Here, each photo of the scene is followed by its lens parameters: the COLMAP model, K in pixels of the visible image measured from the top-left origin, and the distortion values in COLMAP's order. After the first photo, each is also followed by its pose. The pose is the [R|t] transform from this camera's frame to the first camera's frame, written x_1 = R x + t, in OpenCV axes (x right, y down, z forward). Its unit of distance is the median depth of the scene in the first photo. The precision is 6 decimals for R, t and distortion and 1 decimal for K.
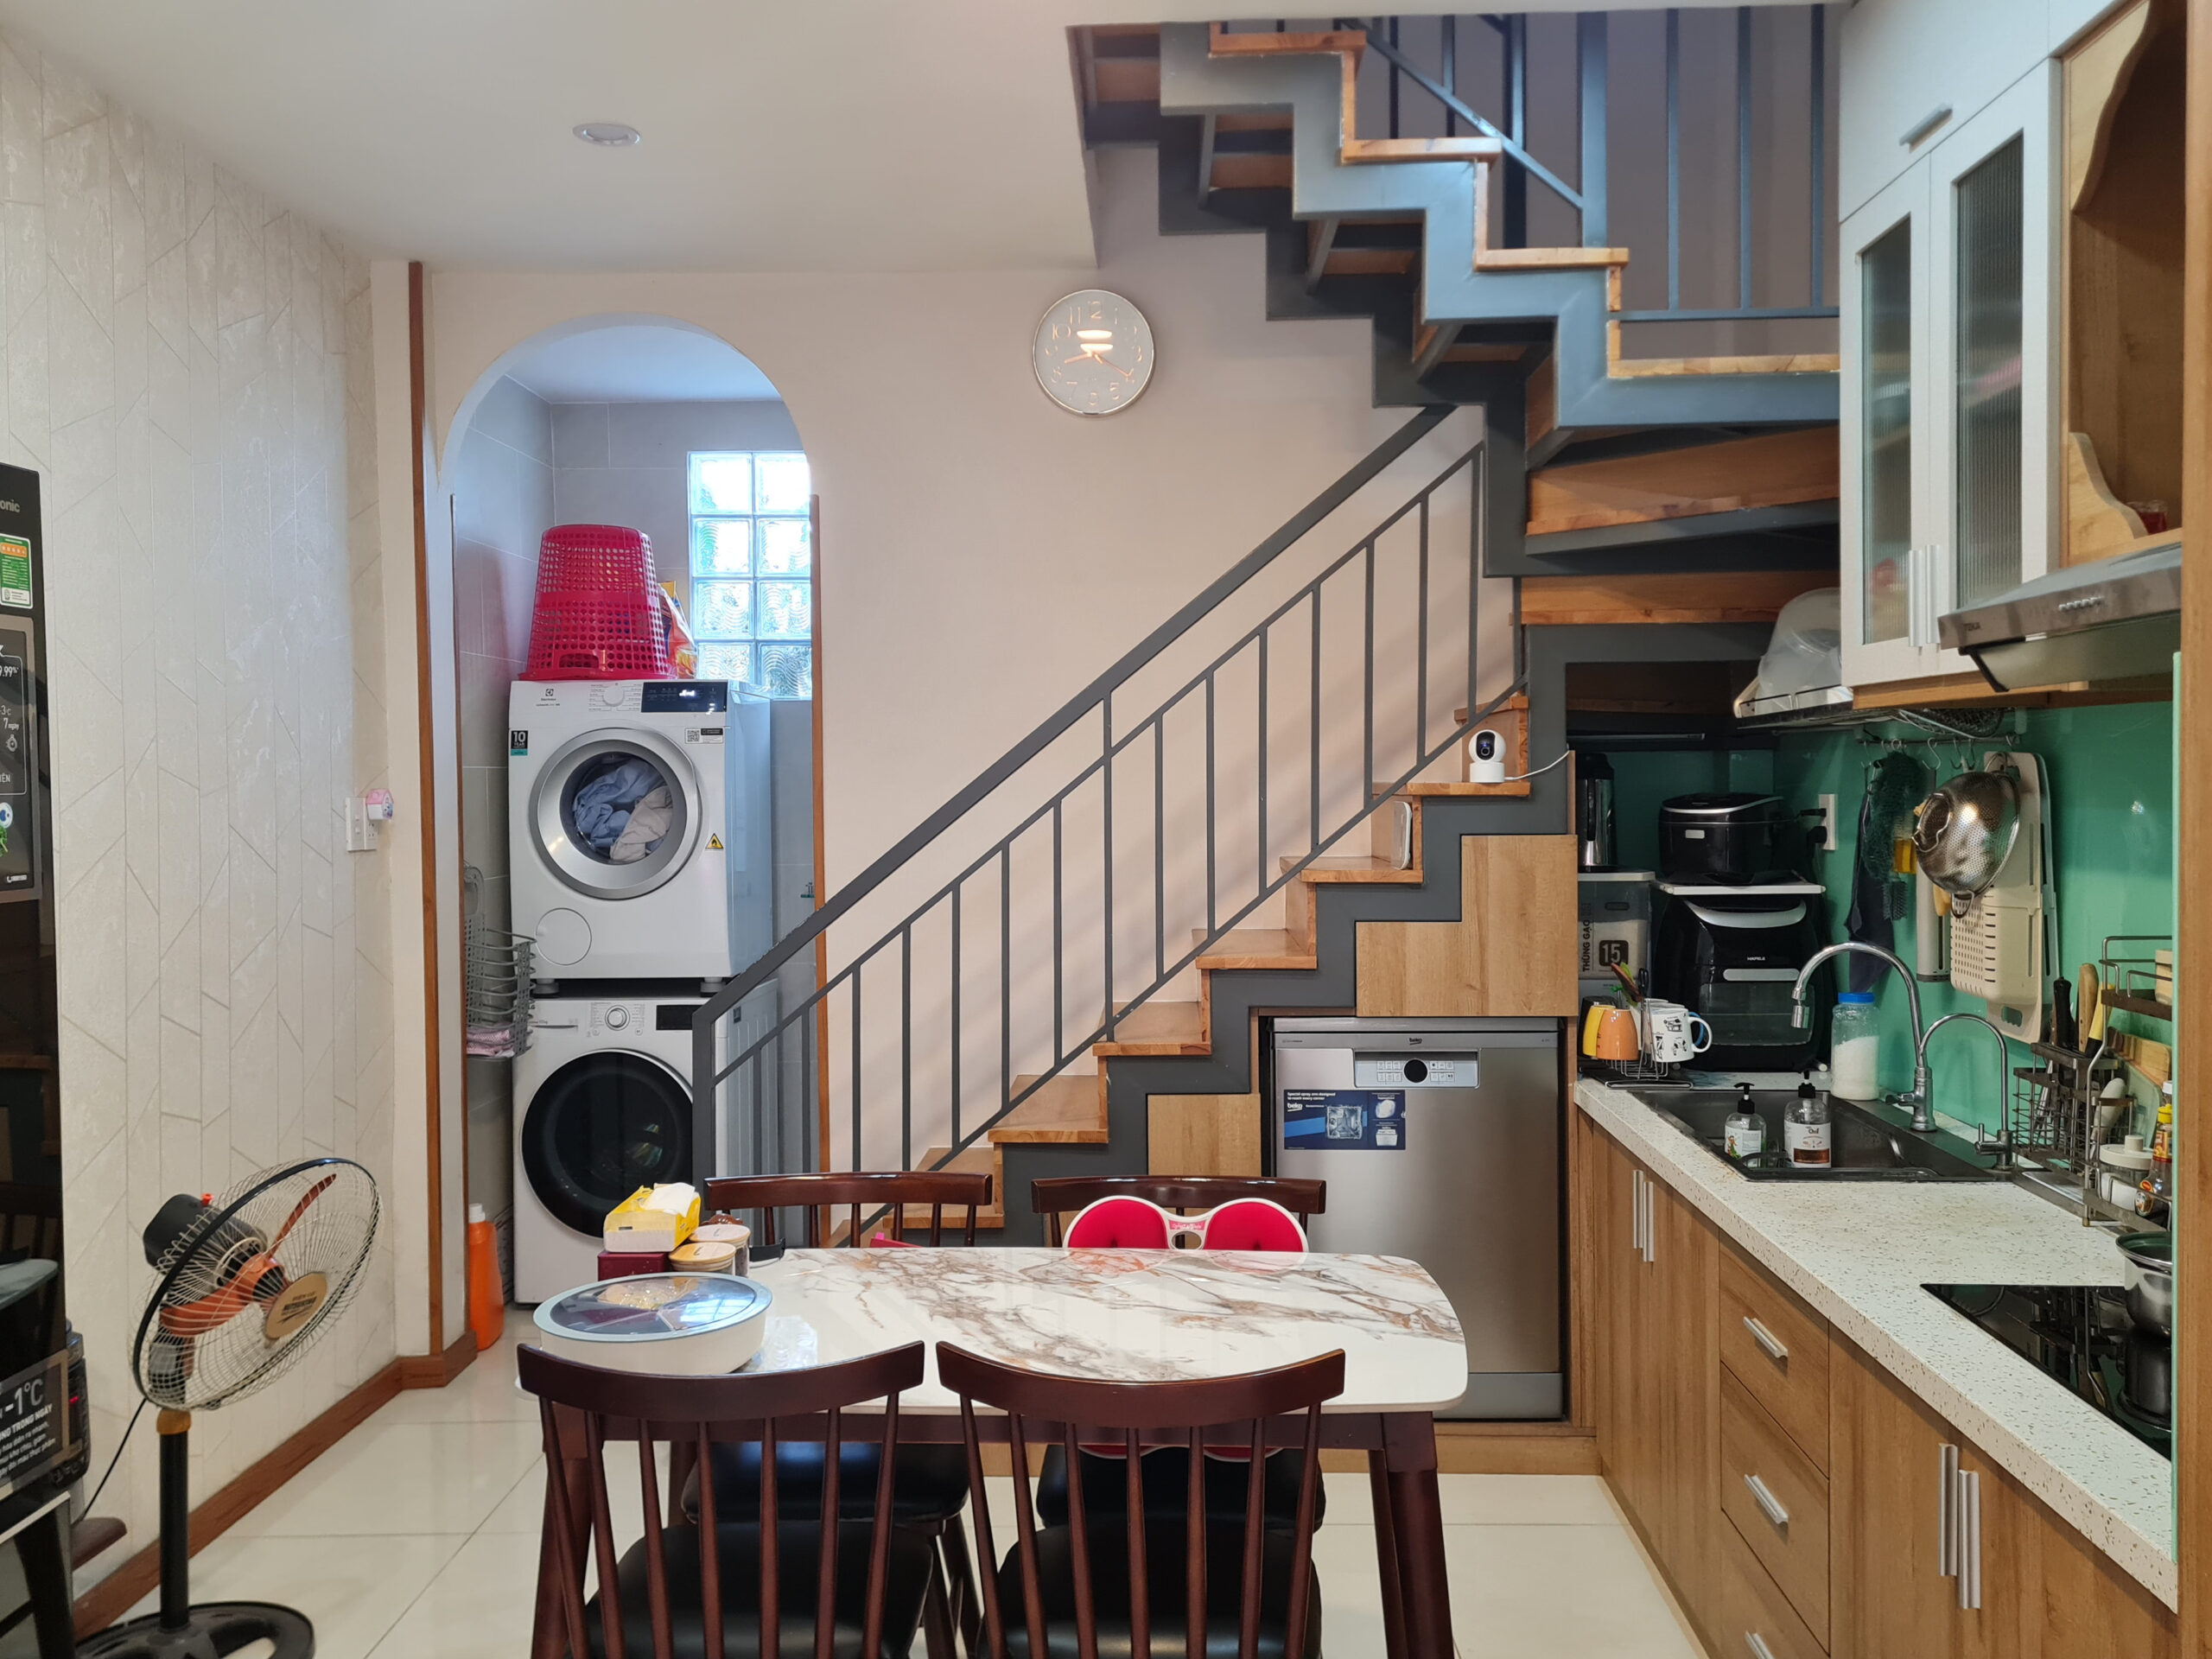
lens RADIAL K [[1796.9, 0, 1106.0], [0, 1796.9, 829.5], [0, 0, 1]] dist [0.038480, -0.001179]
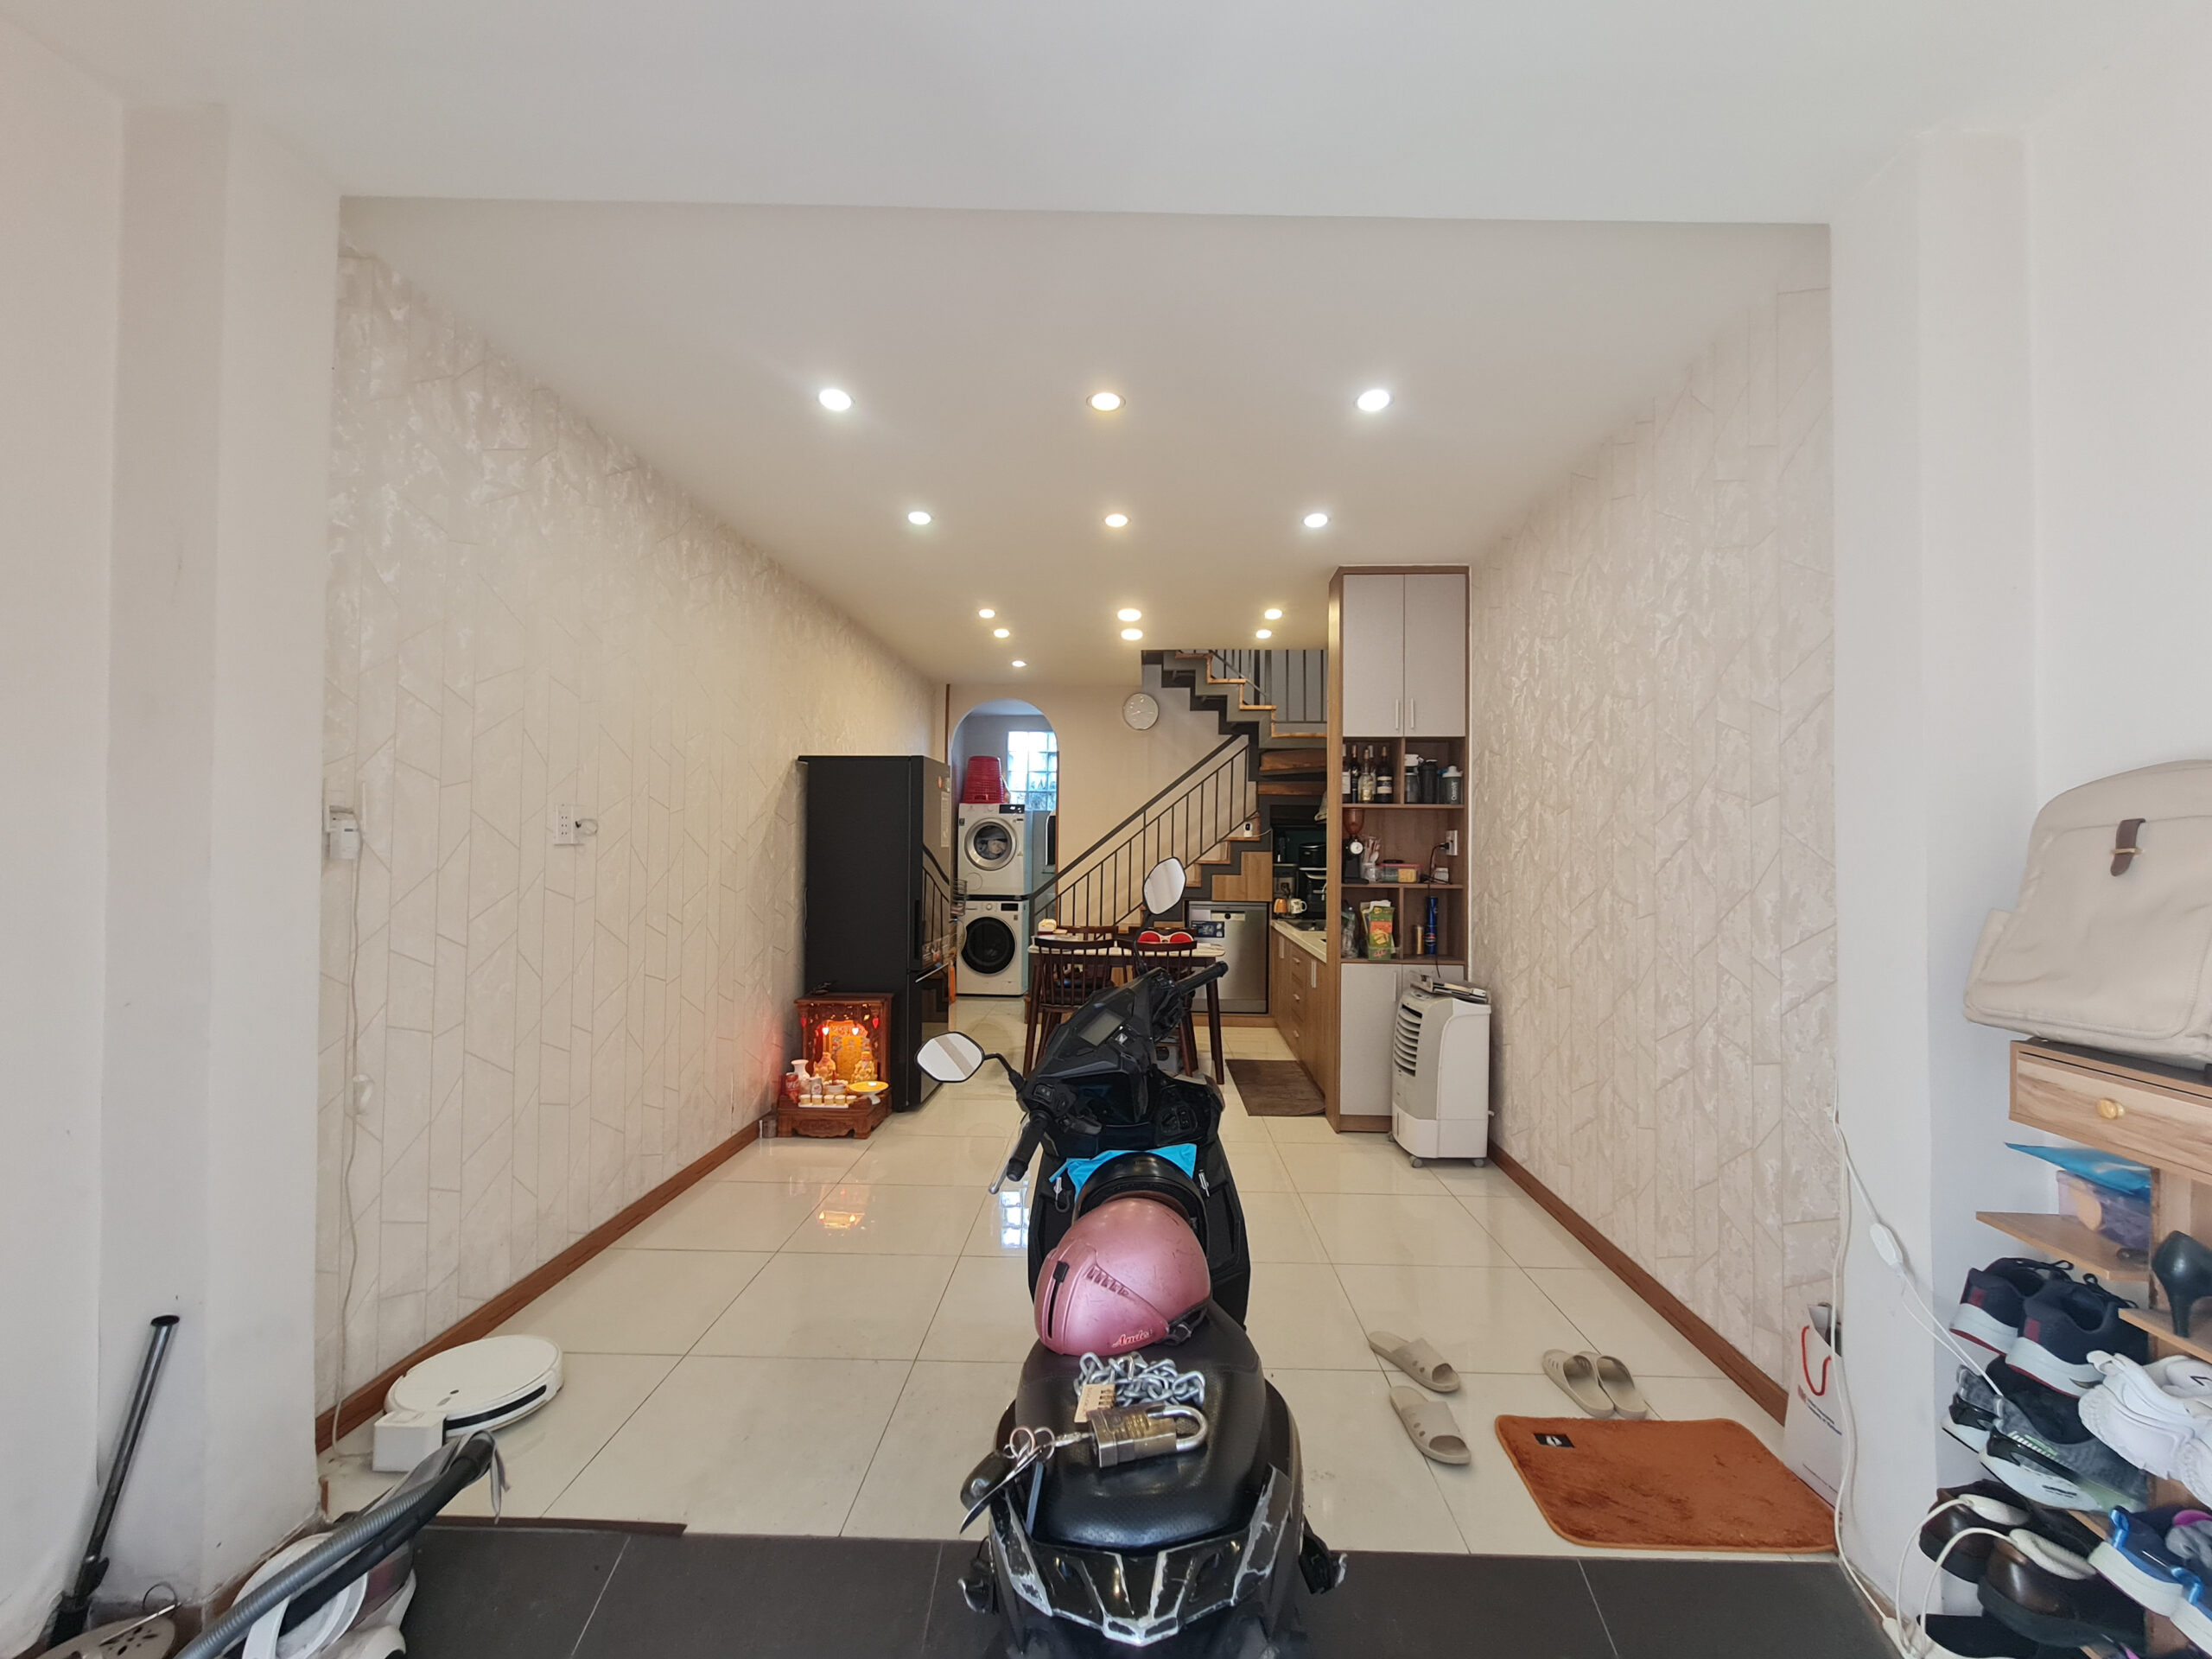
lens RADIAL K [[903.4, 0, 1102.6], [0, 903.4, 827.2], [0, 0, 1]] dist [-0.003223, 0.000082]
pose [[0.999529, 0.021755, -0.021668, -0.044113], [-0.022989, 0.998025, -0.058453, 0.067525], [0.020353, 0.058924, 0.998055, -0.831393]]
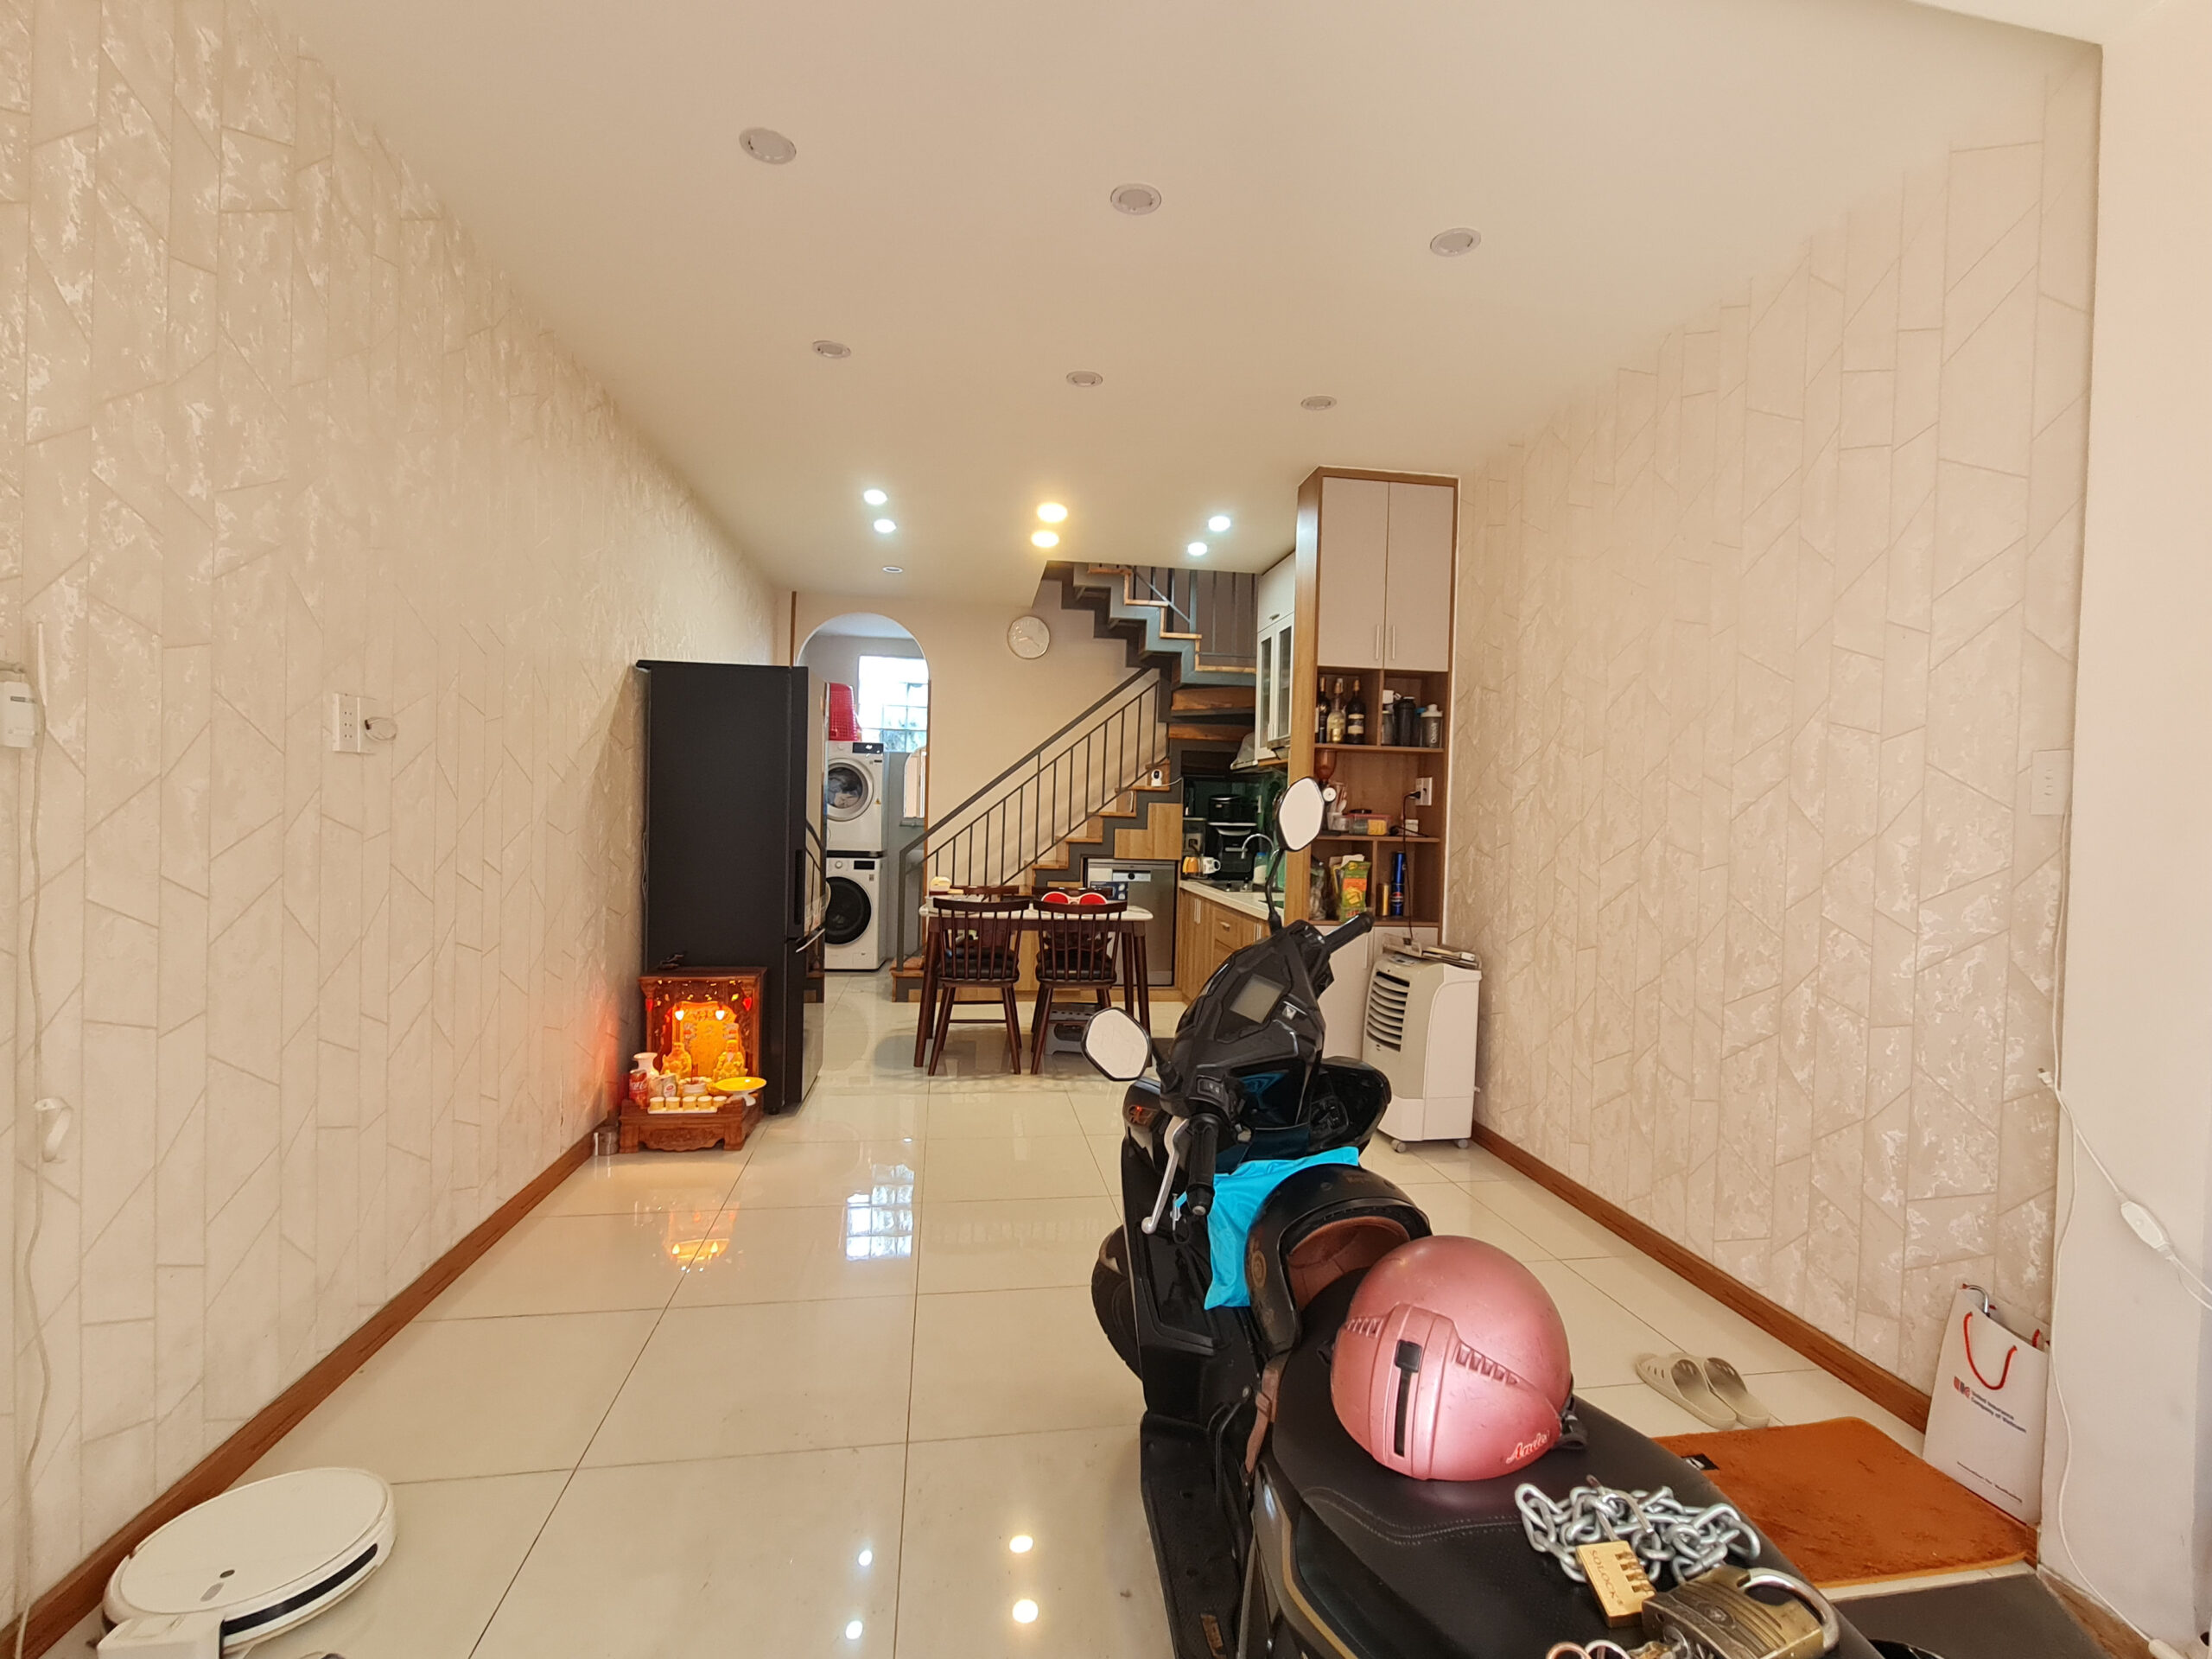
lens RADIAL K [[995.4, 0, 1106.0], [0, 995.4, 829.5], [0, 0, 1]] dist [-0.001051, -0.001996]
pose [[0.983796, 0.037181, 0.175392, -0.183189], [-0.034131, 0.999210, -0.020375, 0.089316], [-0.176011, 0.014059, 0.984288, -0.721233]]
